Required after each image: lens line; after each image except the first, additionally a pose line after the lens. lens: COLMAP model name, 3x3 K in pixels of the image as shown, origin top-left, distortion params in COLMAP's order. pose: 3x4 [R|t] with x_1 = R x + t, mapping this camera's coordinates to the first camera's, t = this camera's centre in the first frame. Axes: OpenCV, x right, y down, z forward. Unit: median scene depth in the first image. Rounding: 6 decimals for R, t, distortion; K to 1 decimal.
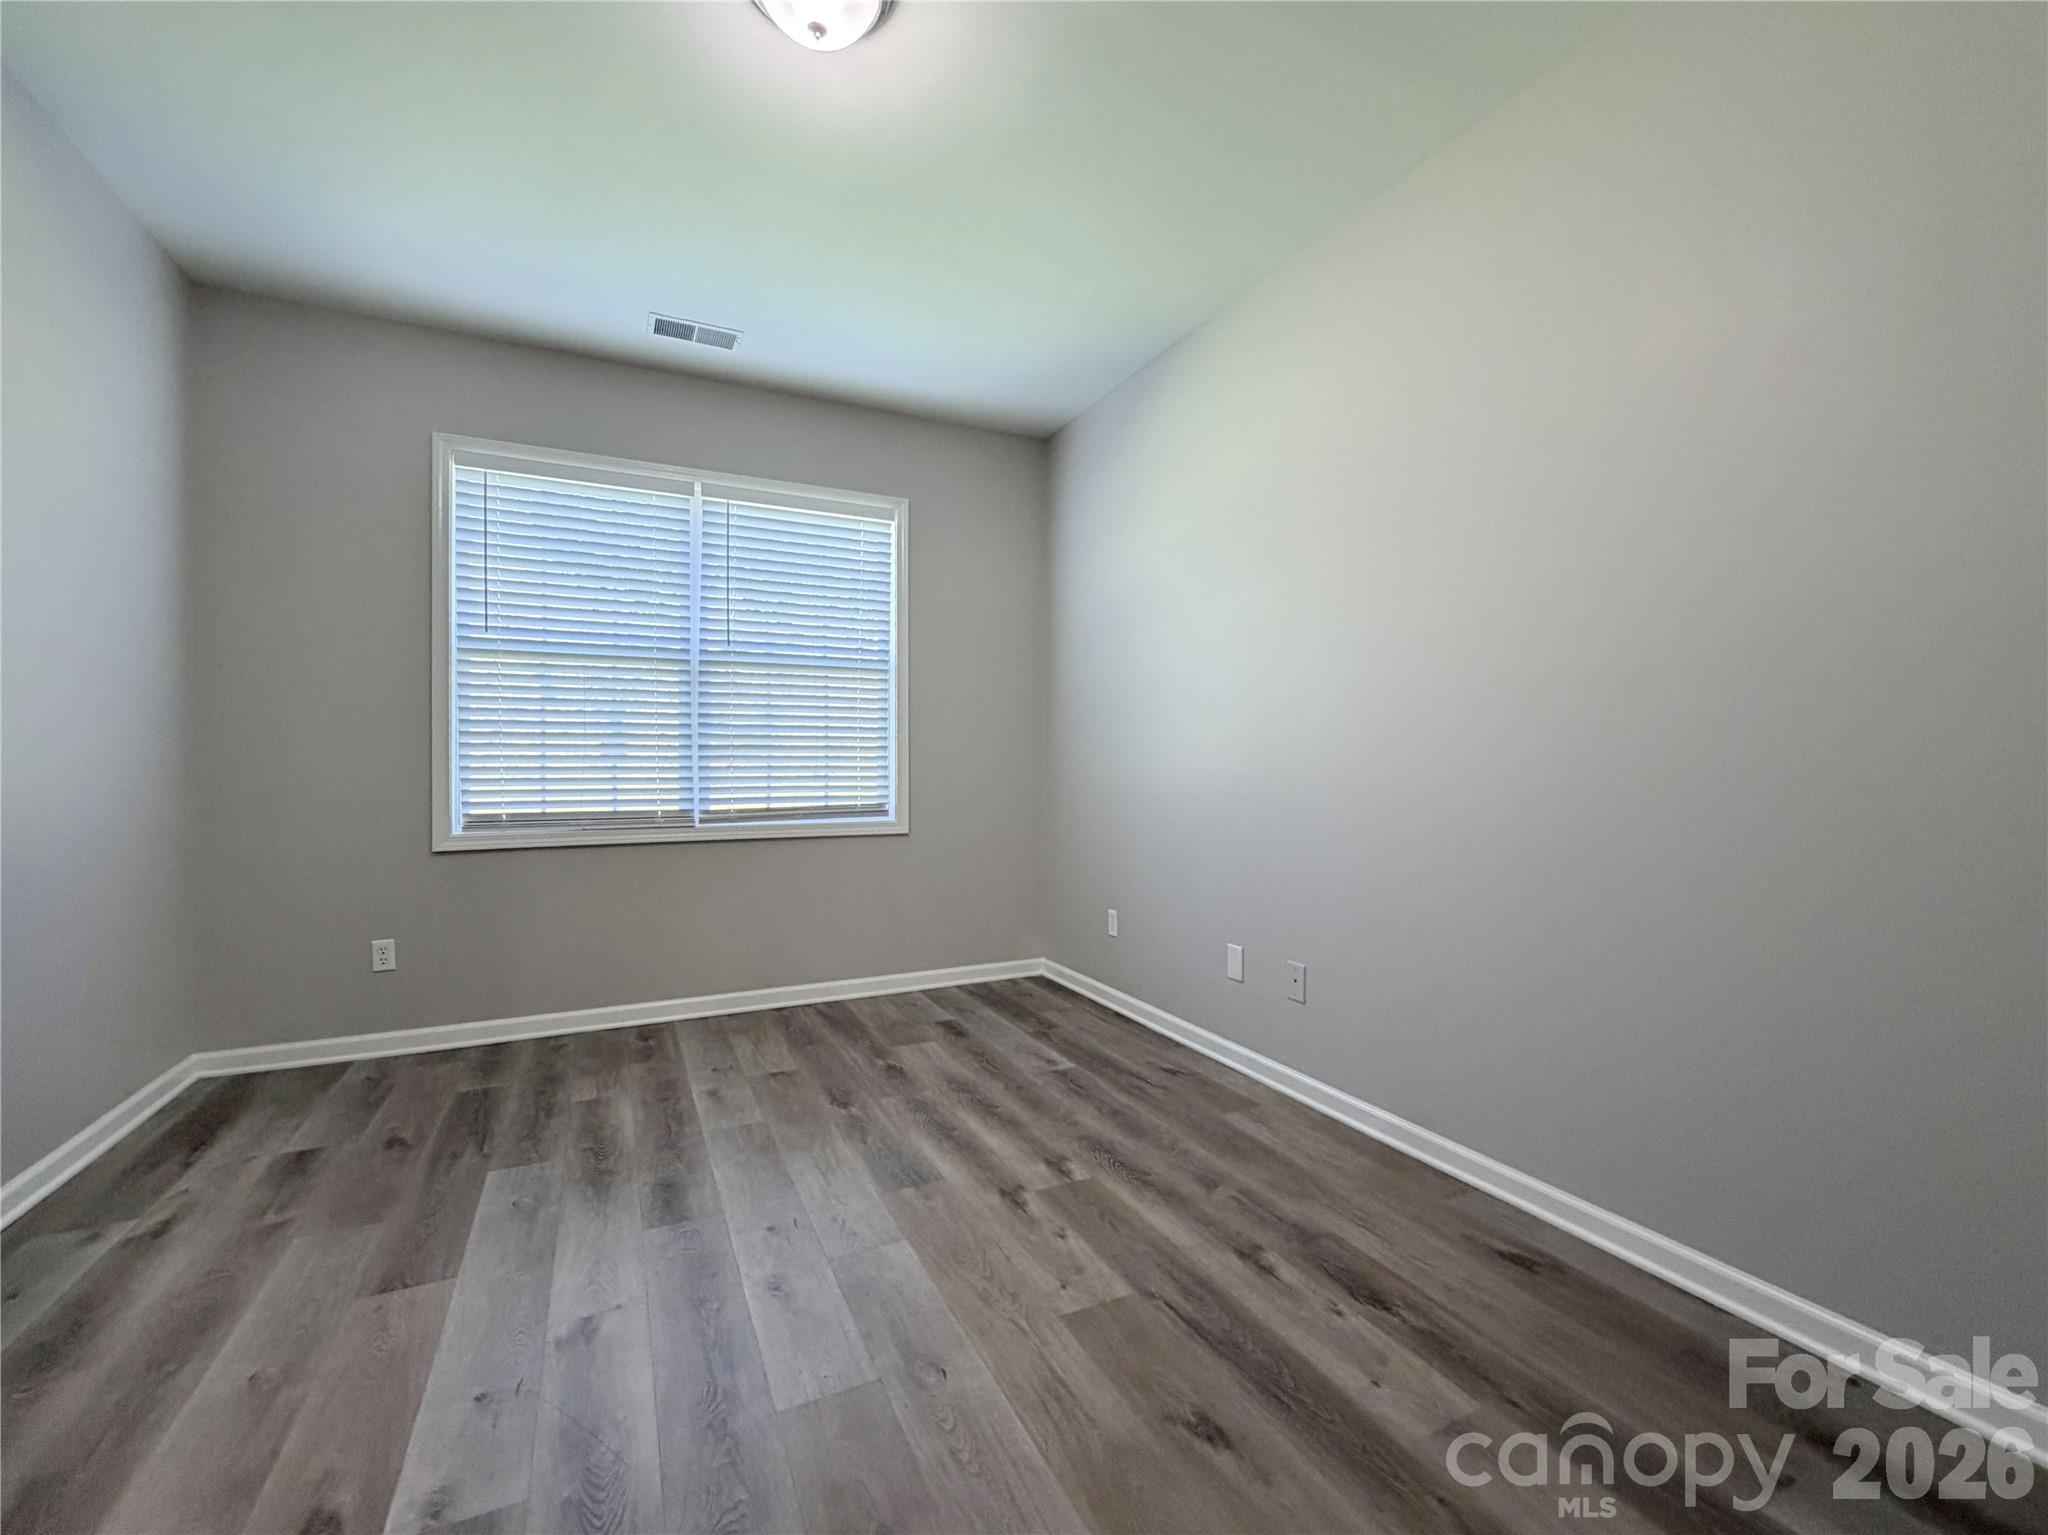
lens RADIAL K [[823.2, 0, 1015.7], [0, 823.2, 765.8], [0, 0, 1]] dist [0.001801, -0.000583]
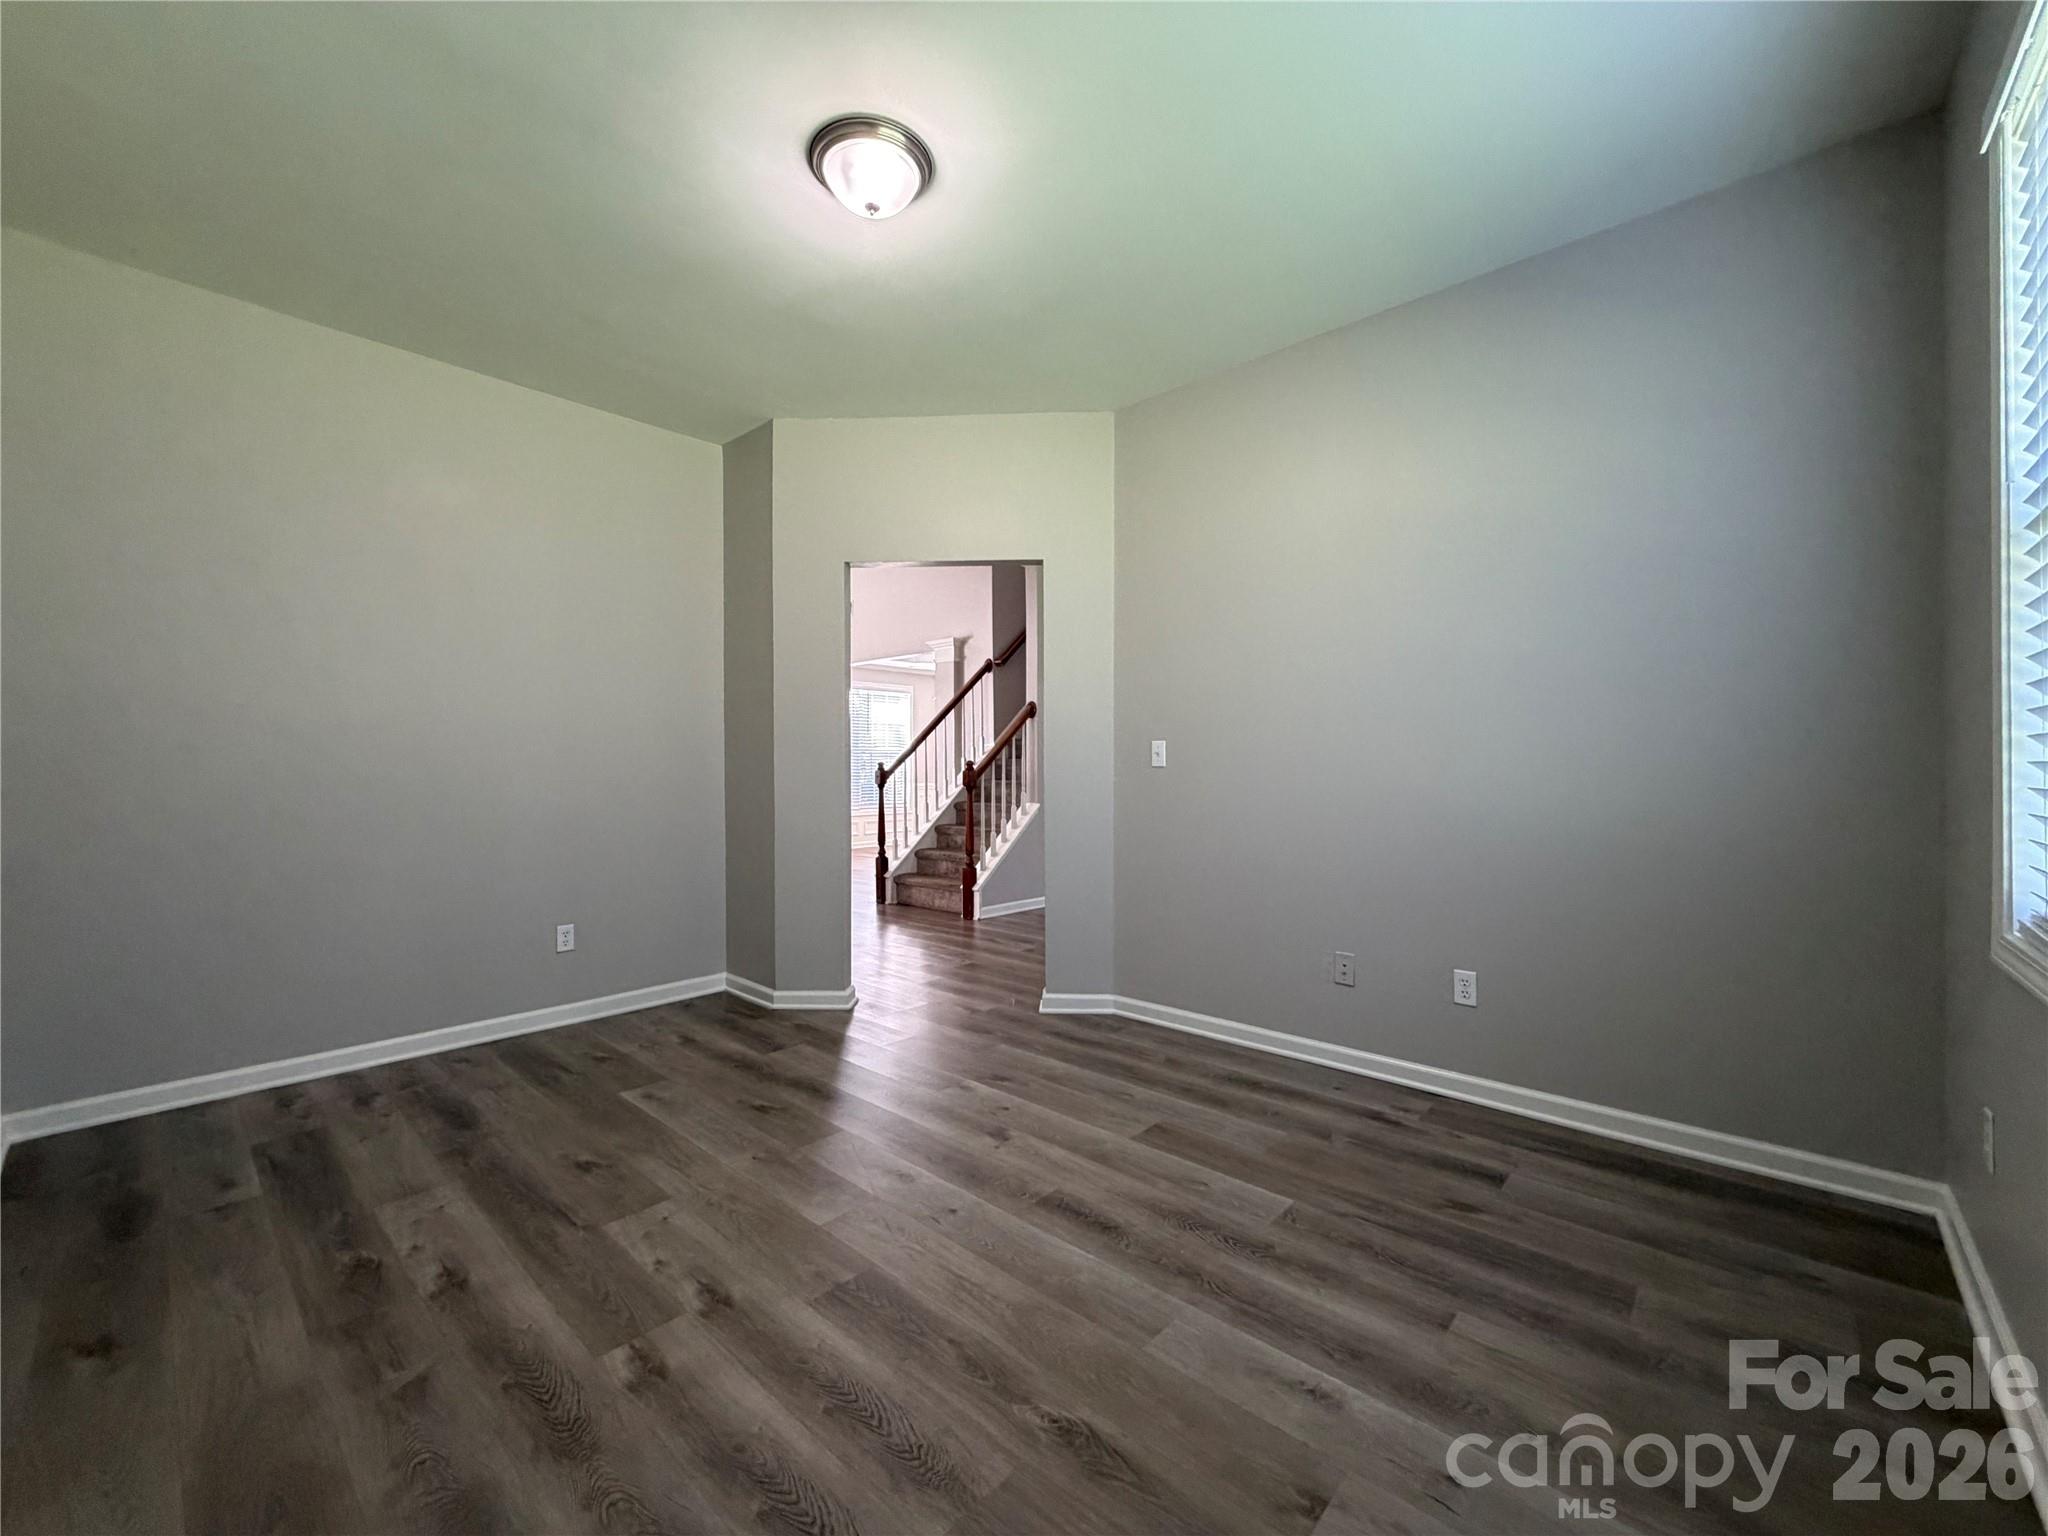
lens RADIAL K [[823.2, 0, 1015.7], [0, 823.2, 766.3], [0, 0, 1]] dist [0.001801, -0.000583]
pose [[-0.930993, 0.000789, -0.365035, 0.017167], [0.001319, 0.999998, -0.001201, -0.016153], [0.365034, -0.001600, -0.930993, 1.887019]]
